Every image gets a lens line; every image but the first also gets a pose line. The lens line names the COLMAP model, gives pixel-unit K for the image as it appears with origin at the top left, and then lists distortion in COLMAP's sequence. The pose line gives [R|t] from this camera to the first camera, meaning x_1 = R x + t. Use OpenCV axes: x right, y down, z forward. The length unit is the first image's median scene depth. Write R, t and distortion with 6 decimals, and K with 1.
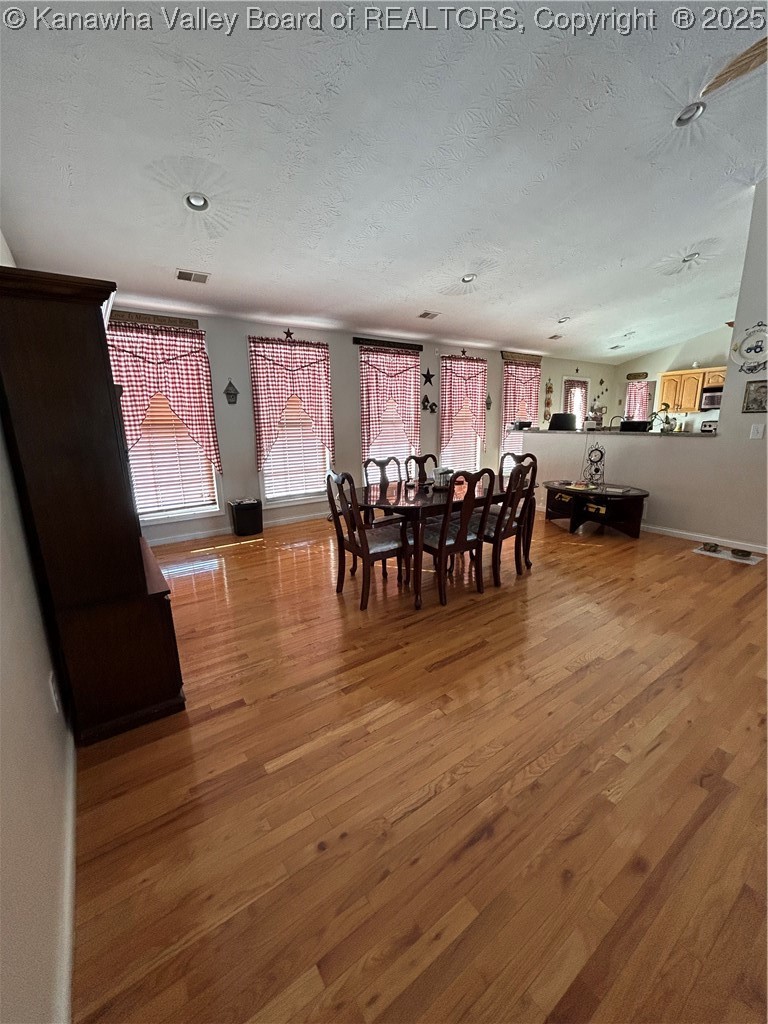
lens RADIAL K [[413.1, 0, 383.3], [0, 413.1, 513.7], [0, 0, 1]] dist [0.000647, -0.000068]
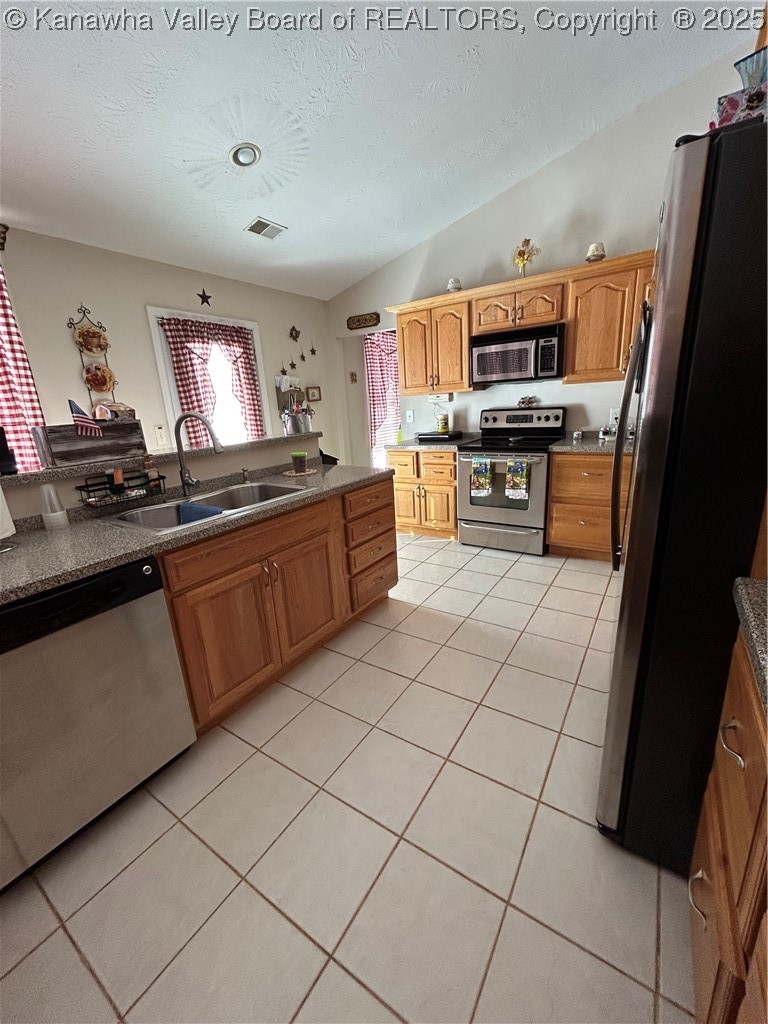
lens RADIAL K [[413.1, 0, 383.3], [0, 413.1, 513.7], [0, 0, 1]] dist [0.000647, -0.000068]
pose [[0.936446, -0.131264, 0.325327, 0.487722], [0.121860, 0.991326, 0.049214, -0.139779], [-0.328965, -0.006442, 0.944320, 0.576315]]
